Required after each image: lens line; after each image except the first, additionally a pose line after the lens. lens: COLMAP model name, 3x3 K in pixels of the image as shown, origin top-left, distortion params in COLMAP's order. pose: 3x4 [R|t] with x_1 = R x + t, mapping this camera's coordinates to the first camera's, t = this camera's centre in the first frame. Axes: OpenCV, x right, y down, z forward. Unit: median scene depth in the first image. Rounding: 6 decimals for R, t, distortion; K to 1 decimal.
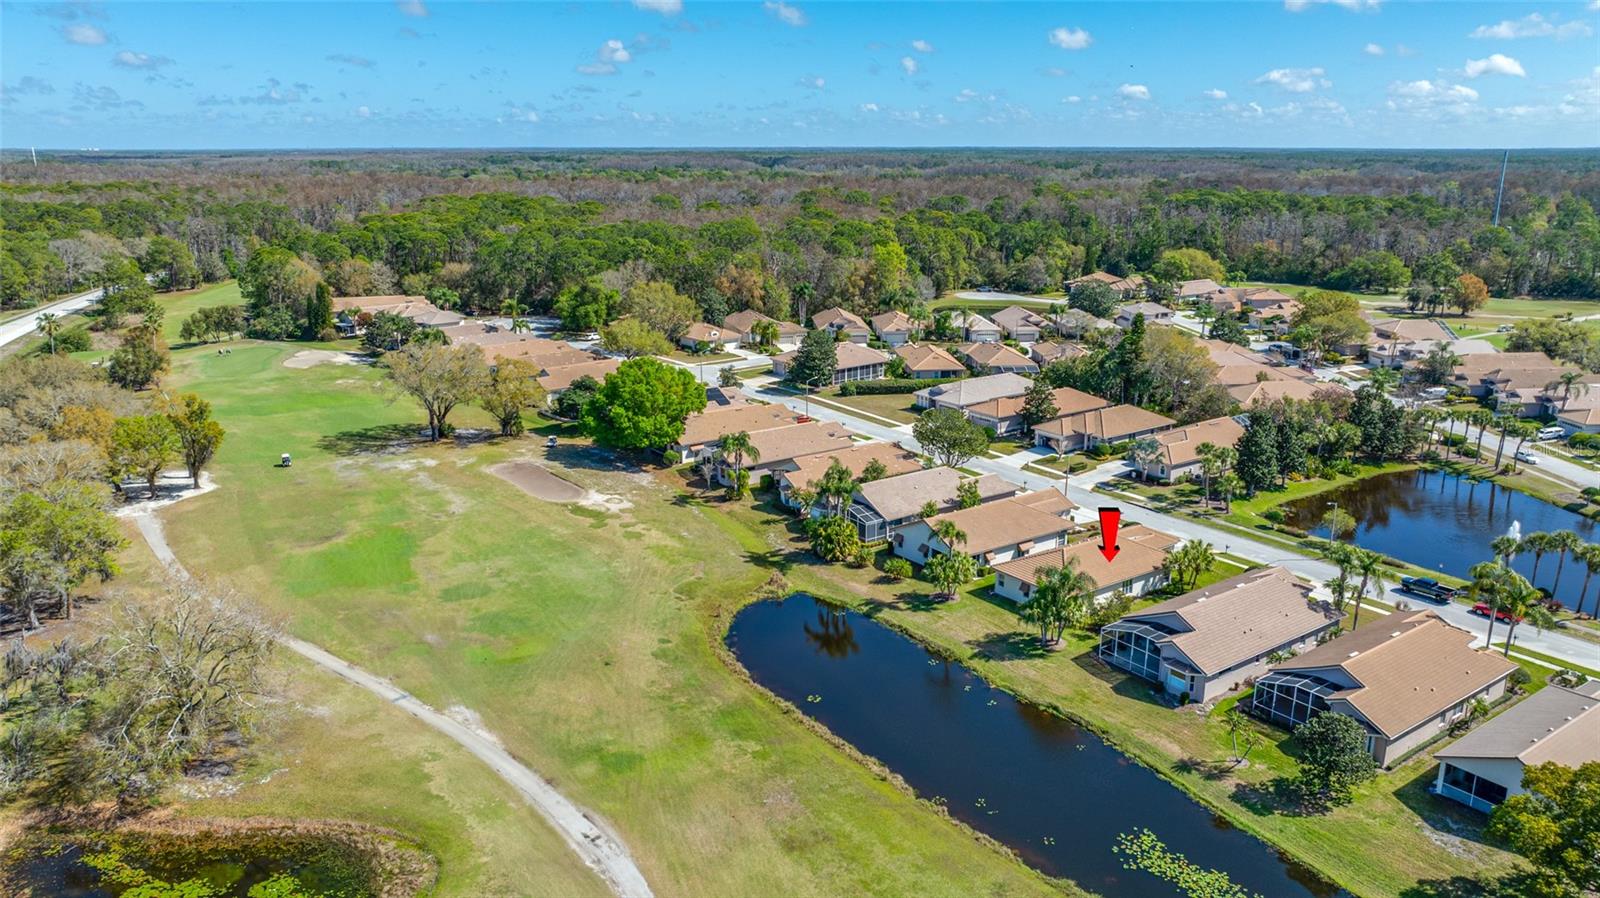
lens RADIAL K [[1131.1, 0, 800.0], [0, 1131.1, 449.0], [0, 0, 1]] dist [-0.040768, 0.002886]
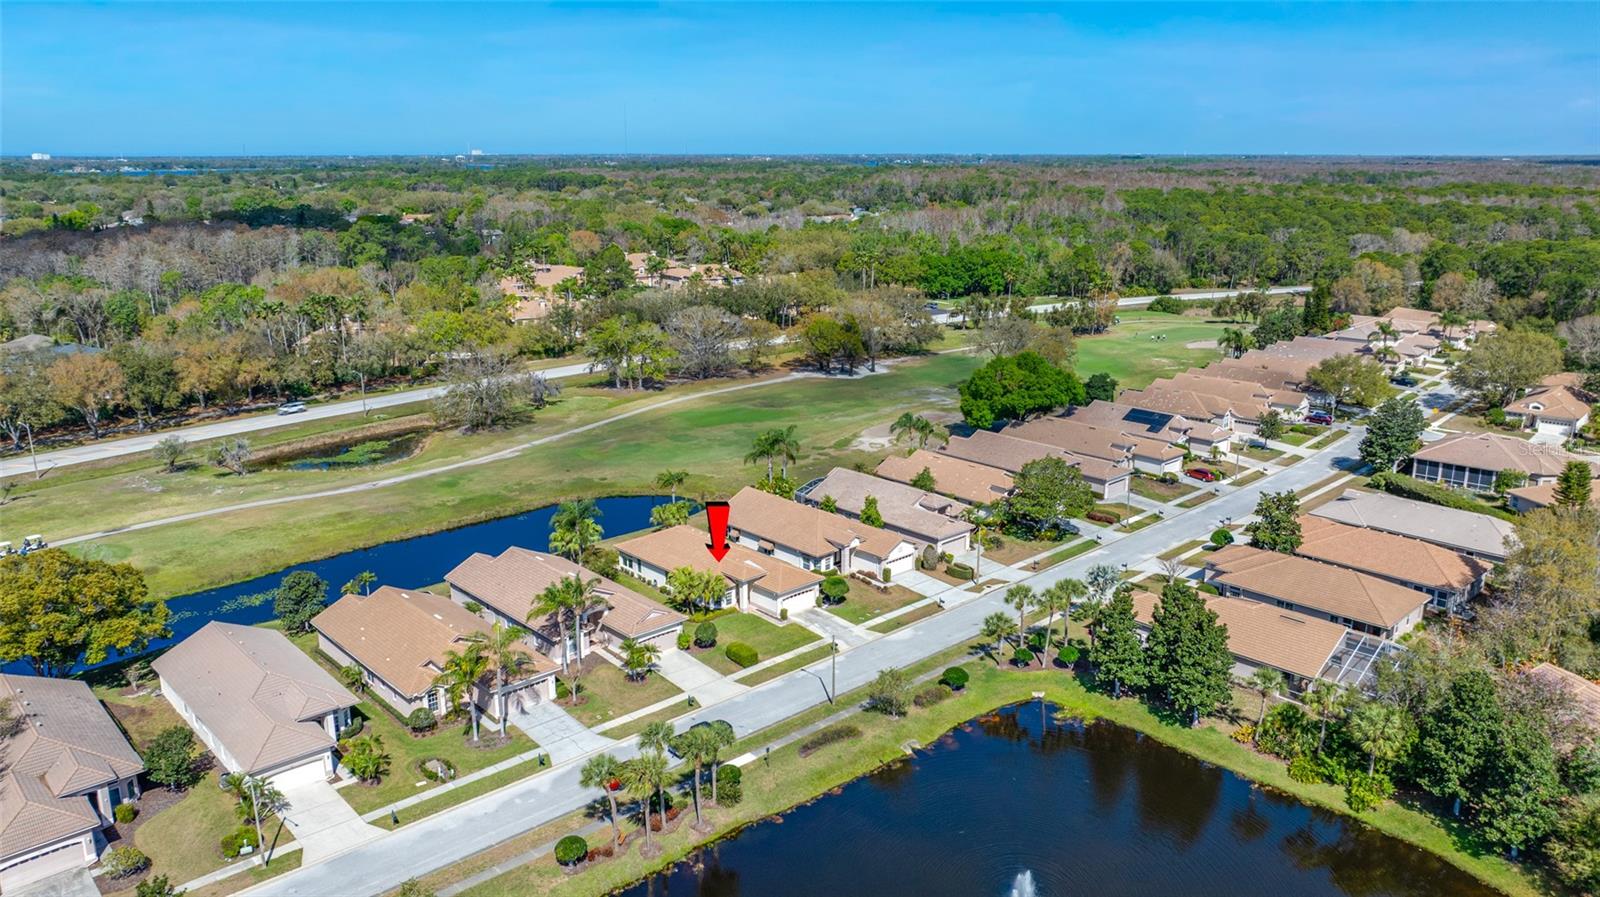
lens RADIAL K [[1131.1, 0, 800.0], [0, 1131.1, 448.5], [0, 0, 1]] dist [-0.040768, 0.002886]
pose [[0.143146, 0.252667, -0.956906, 1.049666], [-0.256983, 0.943189, 0.210603, -0.197736], [0.955756, 0.215762, 0.199945, 0.729874]]
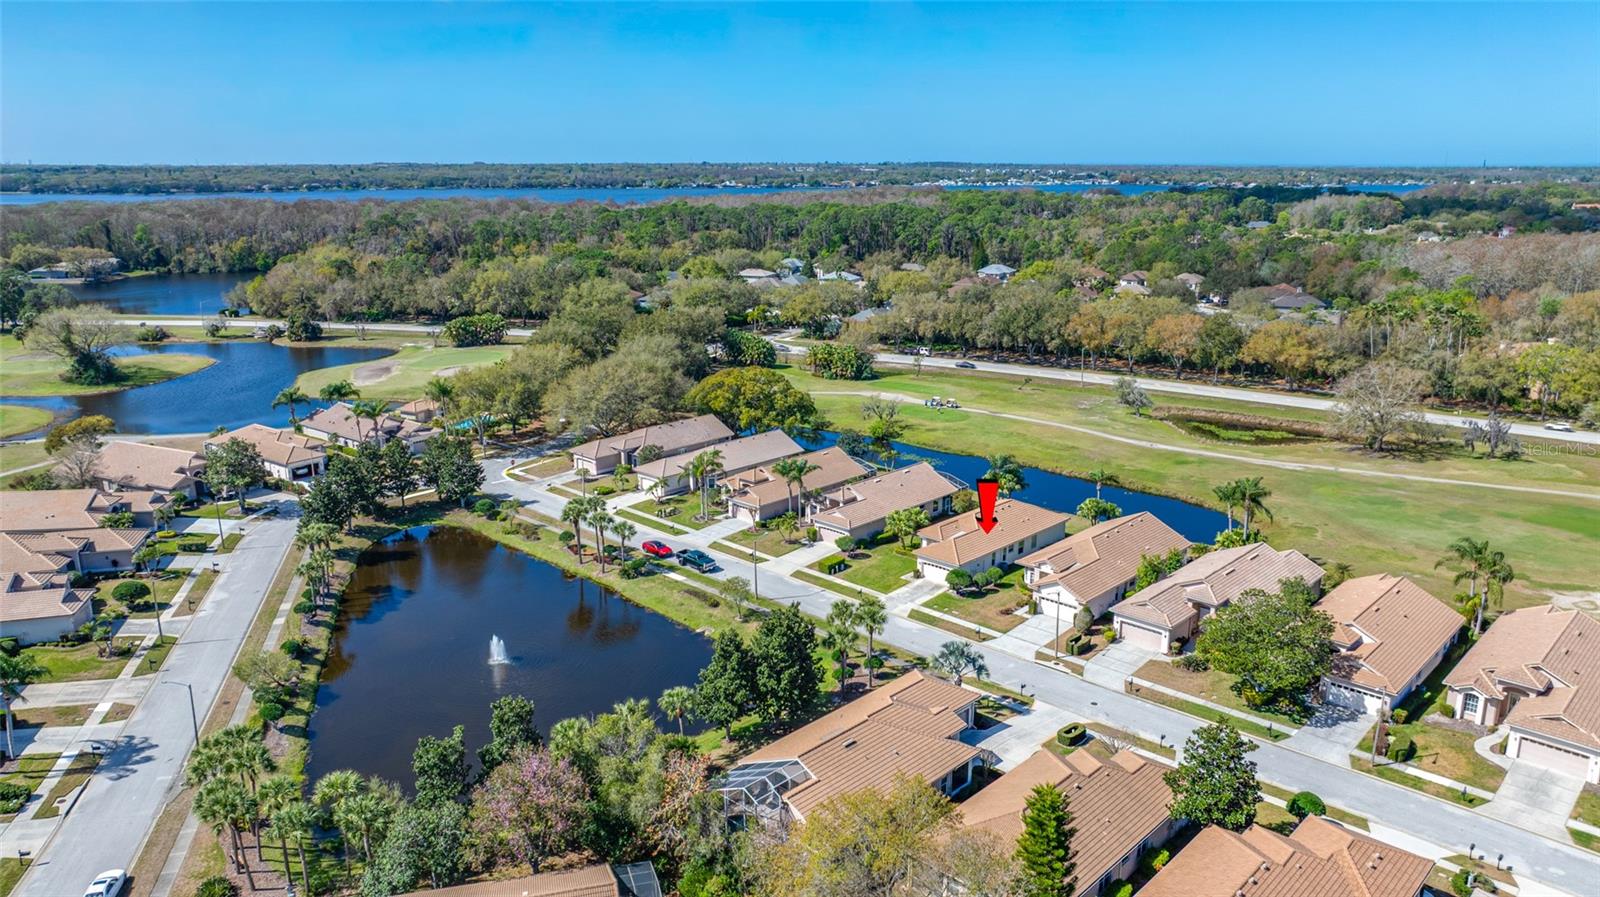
lens RADIAL K [[1131.1, 0, 800.0], [0, 1131.1, 448.5], [0, 0, 1]] dist [-0.040768, 0.002886]
pose [[-0.980098, 0.072909, -0.184642, 0.571109], [-0.028615, 0.868513, 0.494840, -0.484066], [0.196442, 0.490275, -0.849141, 1.658985]]
